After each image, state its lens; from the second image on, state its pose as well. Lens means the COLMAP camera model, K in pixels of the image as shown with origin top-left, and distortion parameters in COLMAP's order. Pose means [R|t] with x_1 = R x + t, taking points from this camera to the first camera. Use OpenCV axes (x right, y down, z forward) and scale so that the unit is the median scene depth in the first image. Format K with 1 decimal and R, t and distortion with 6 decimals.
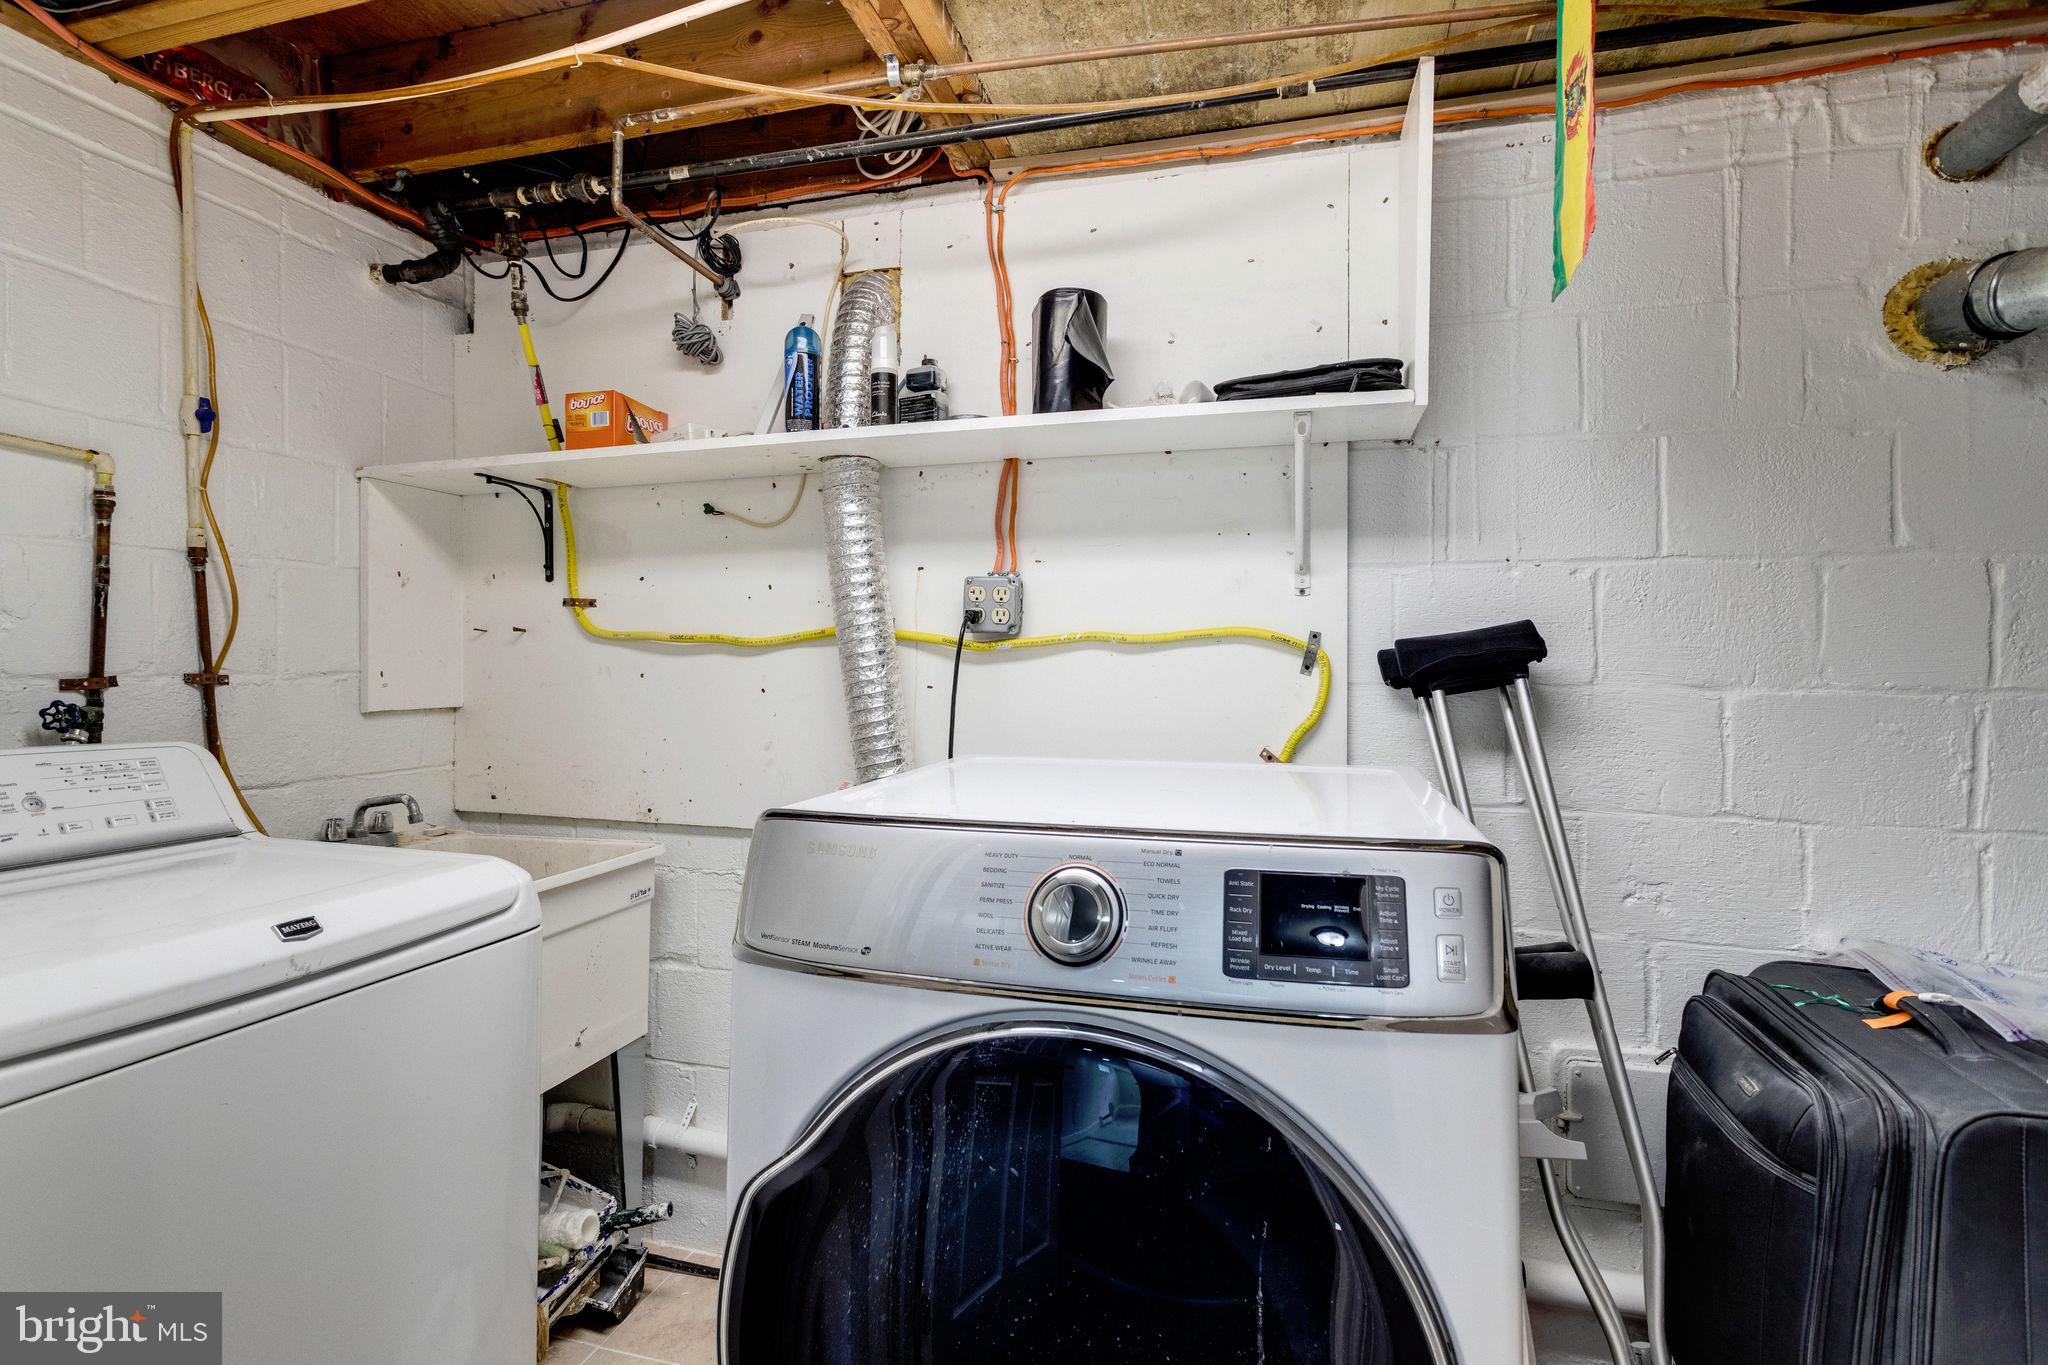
lens RADIAL K [[971.6, 0, 1017.0], [0, 971.6, 663.3], [0, 0, 1]] dist [0.002548, 0.000582]
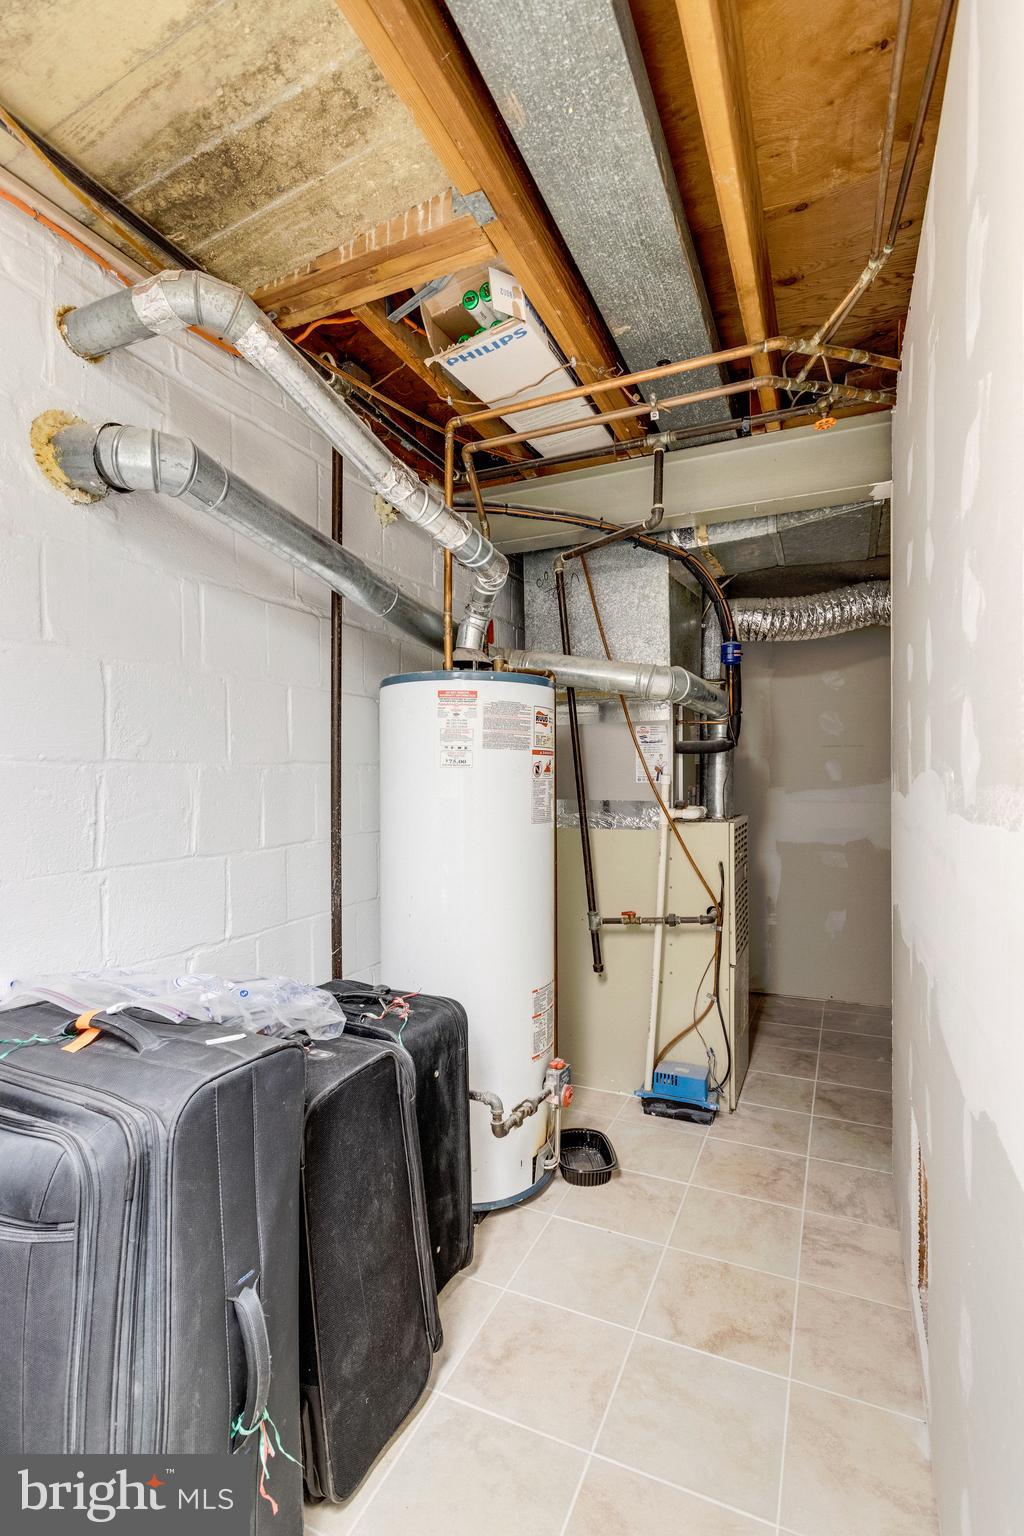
lens RADIAL K [[728.7, 0, 502.8], [0, 728.7, 787.3], [0, 0, 1]] dist [0.002548, 0.000582]
pose [[0.148963, -0.021921, 0.988600, 0.111121], [0.006529, 0.999754, 0.021184, 0.047398], [-0.988821, 0.003299, 0.149069, 0.337581]]
